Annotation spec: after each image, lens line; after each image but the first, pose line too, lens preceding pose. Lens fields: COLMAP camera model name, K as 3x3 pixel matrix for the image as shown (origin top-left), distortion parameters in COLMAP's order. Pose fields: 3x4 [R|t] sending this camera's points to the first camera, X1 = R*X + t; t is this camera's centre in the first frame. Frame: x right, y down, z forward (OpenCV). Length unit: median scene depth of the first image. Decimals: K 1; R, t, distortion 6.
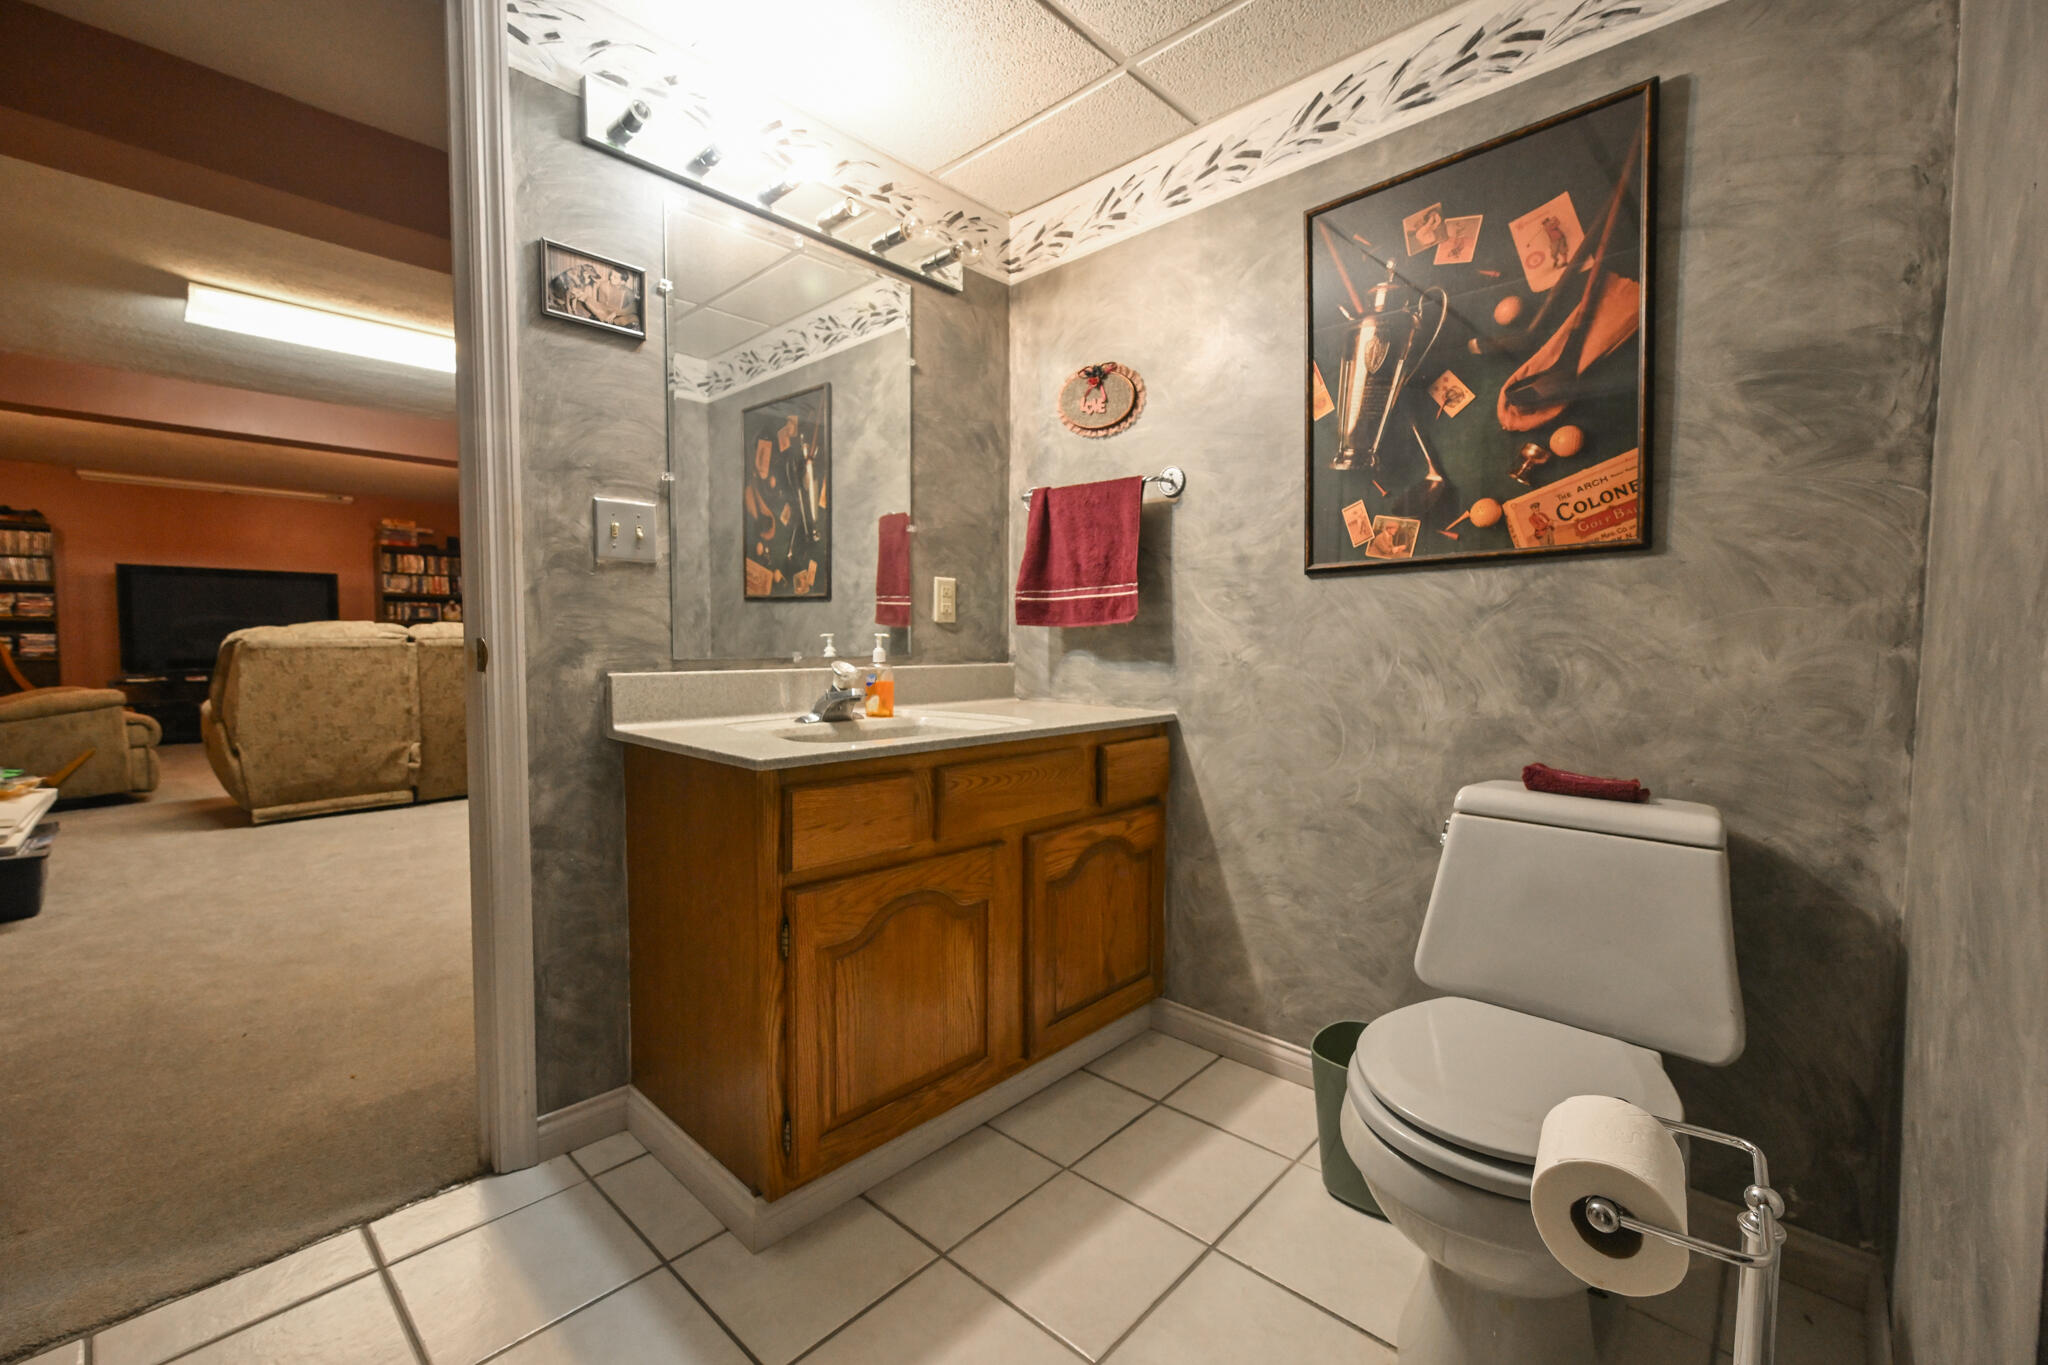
lens RADIAL K [[837.8, 0, 1026.0], [0, 837.8, 681.9], [0, 0, 1]] dist [-0.001468, 0.000779]
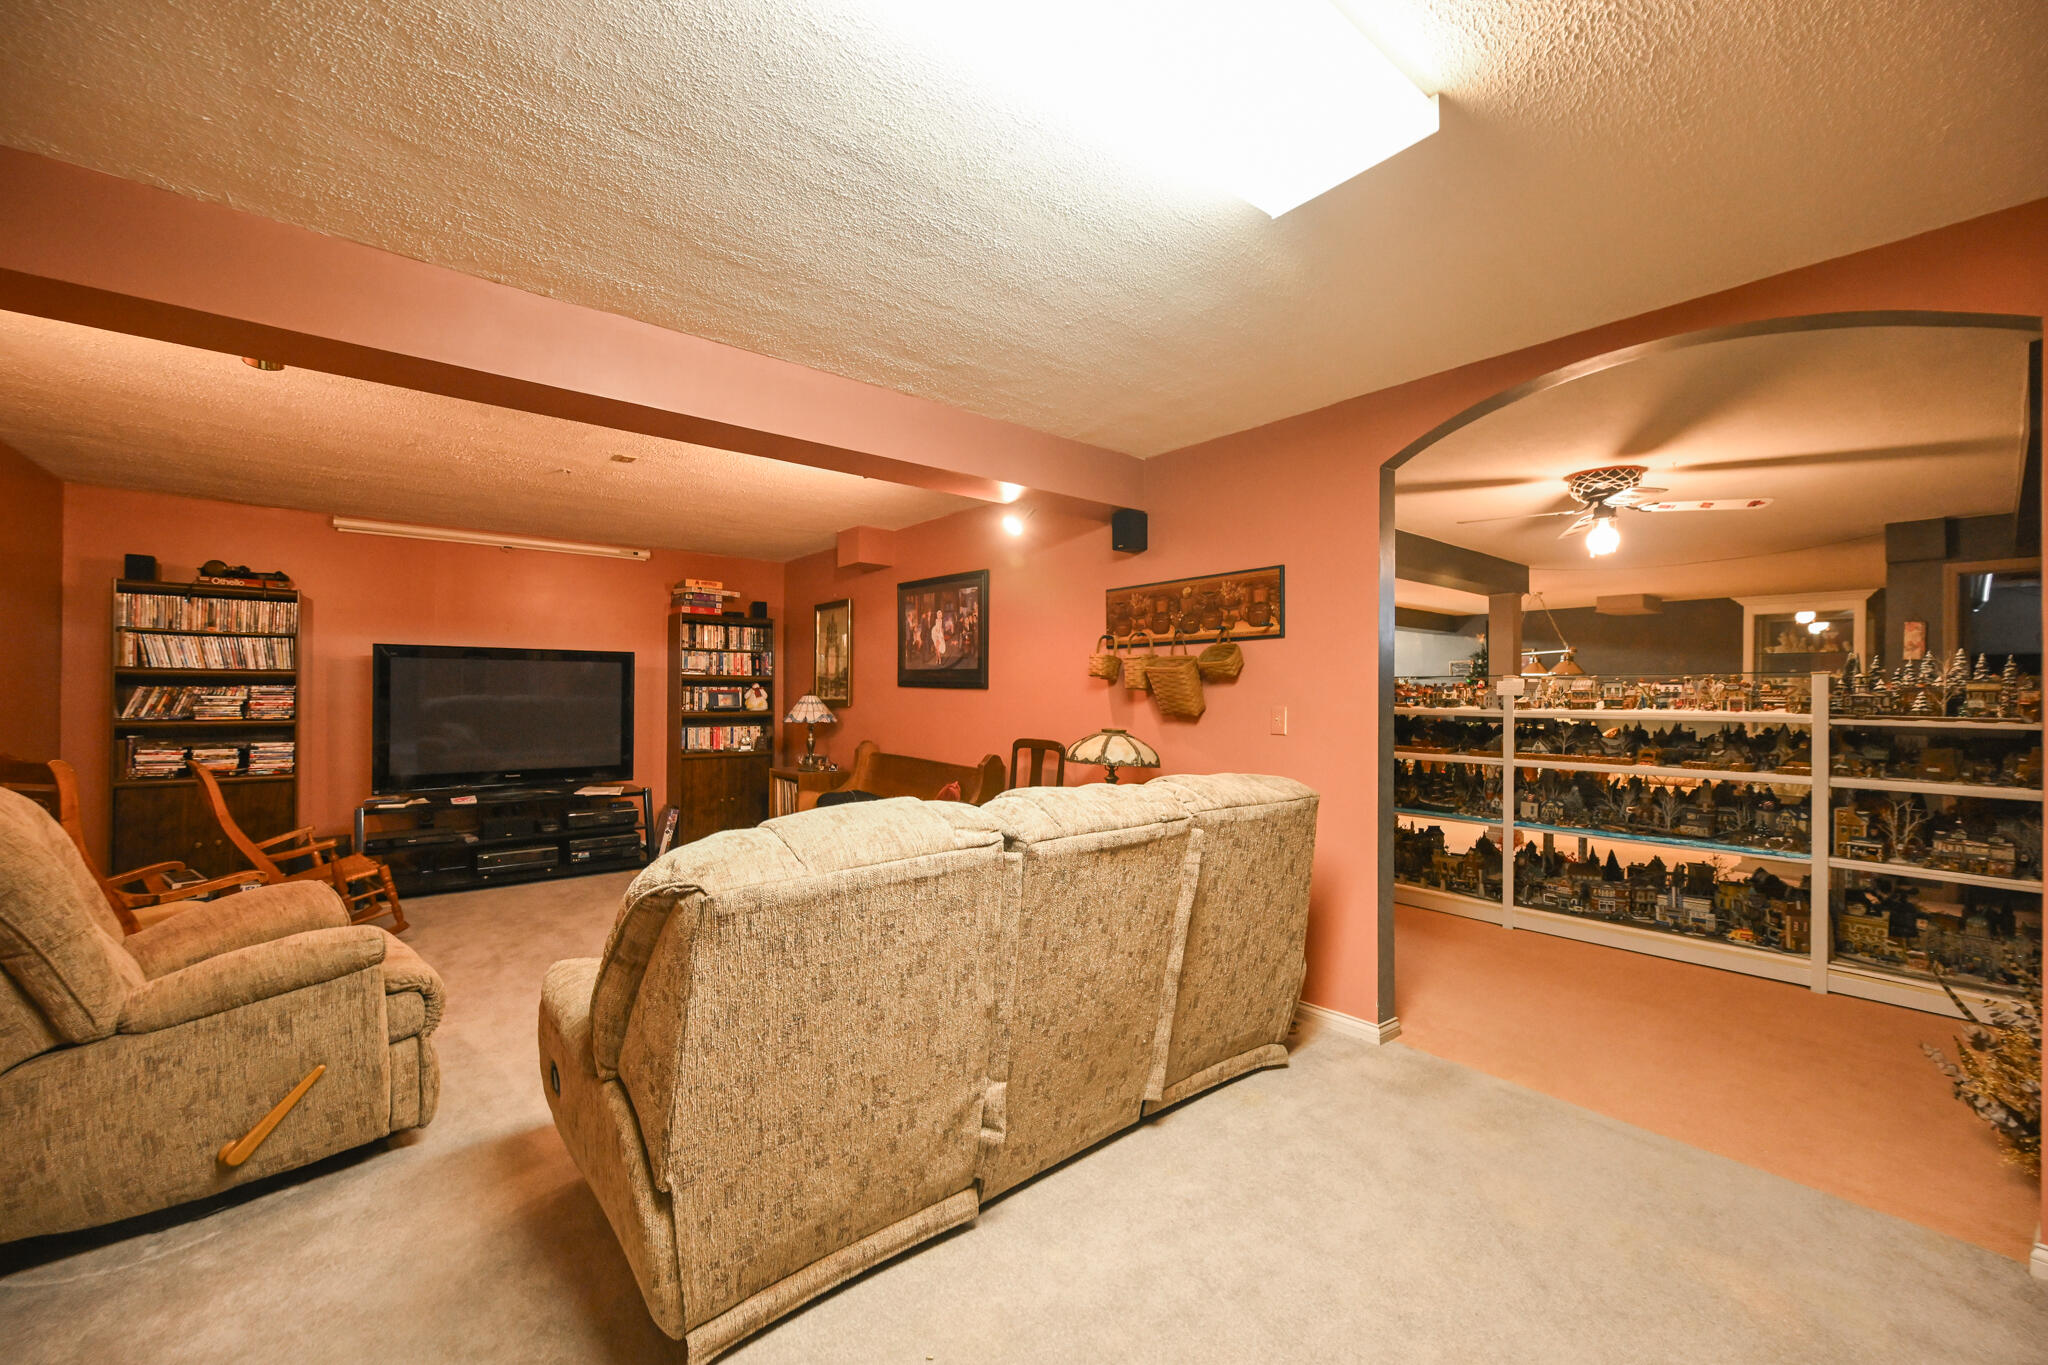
lens RADIAL K [[837.8, 0, 1073.5], [0, 837.8, 694.5], [0, 0, 1]] dist [-0.001468, 0.000779]
pose [[0.992460, -0.000760, -0.122563, -0.290106], [-0.005951, 0.998502, -0.054383, -0.045182], [0.122421, 0.054703, 0.990970, 0.261683]]
